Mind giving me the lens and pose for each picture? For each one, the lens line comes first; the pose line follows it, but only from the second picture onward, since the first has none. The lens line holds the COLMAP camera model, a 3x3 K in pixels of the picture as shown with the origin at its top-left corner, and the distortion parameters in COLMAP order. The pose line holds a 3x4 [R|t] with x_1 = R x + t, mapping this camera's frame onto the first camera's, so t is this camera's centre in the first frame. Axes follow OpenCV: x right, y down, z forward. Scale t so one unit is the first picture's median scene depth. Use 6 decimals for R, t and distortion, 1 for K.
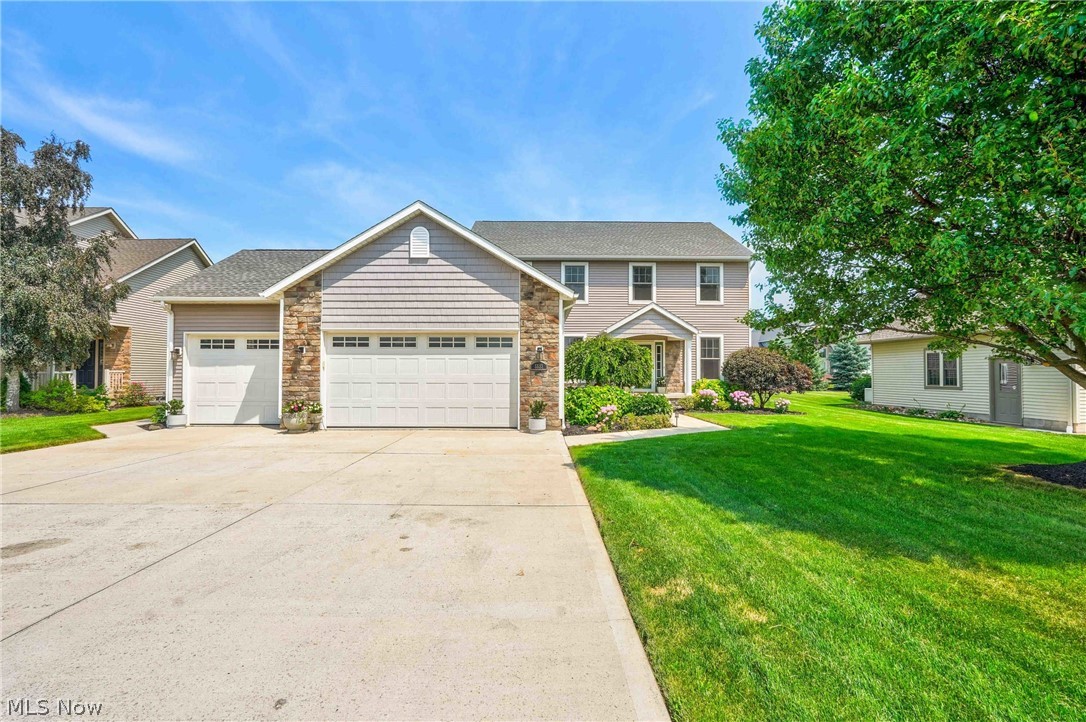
lens RADIAL K [[481.9, 0, 544.8], [0, 481.9, 350.7], [0, 0, 1]] dist [-0.000405, 0.000326]
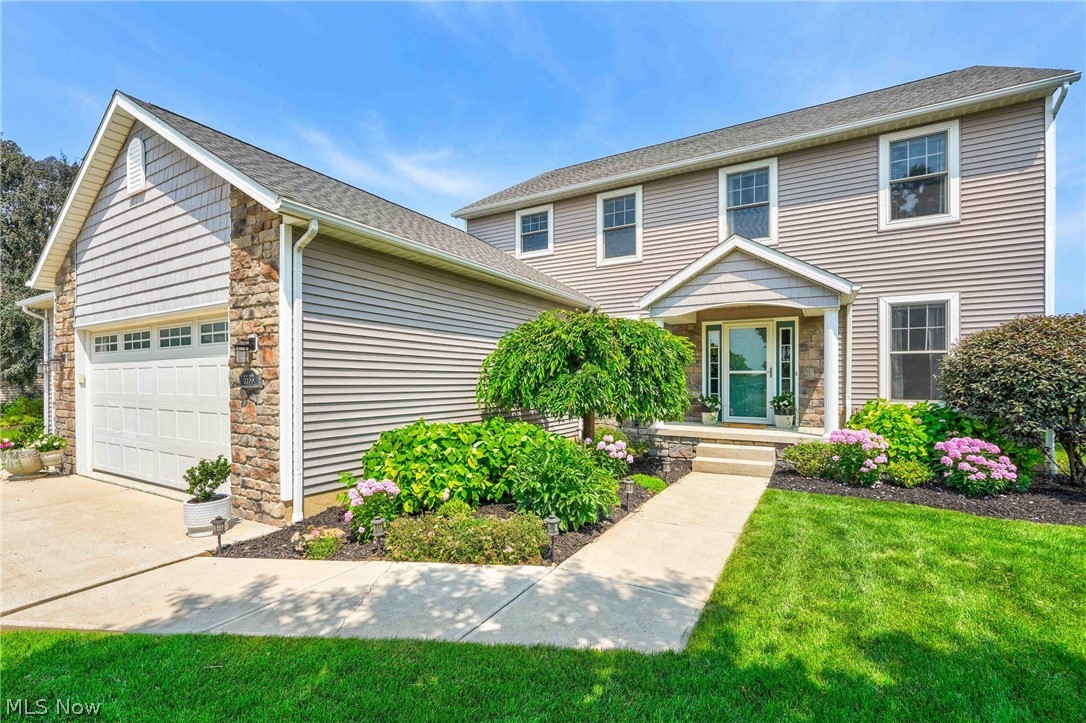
lens RADIAL K [[480.3, 0, 554.5], [0, 480.3, 364.5], [0, 0, 1]] dist [-0.002393, 0.000521]
pose [[0.859878, -0.019171, -0.510139, 0.444220], [0.029964, 0.999467, 0.012946, 0.019802], [0.509619, -0.026418, 0.859995, 0.733243]]
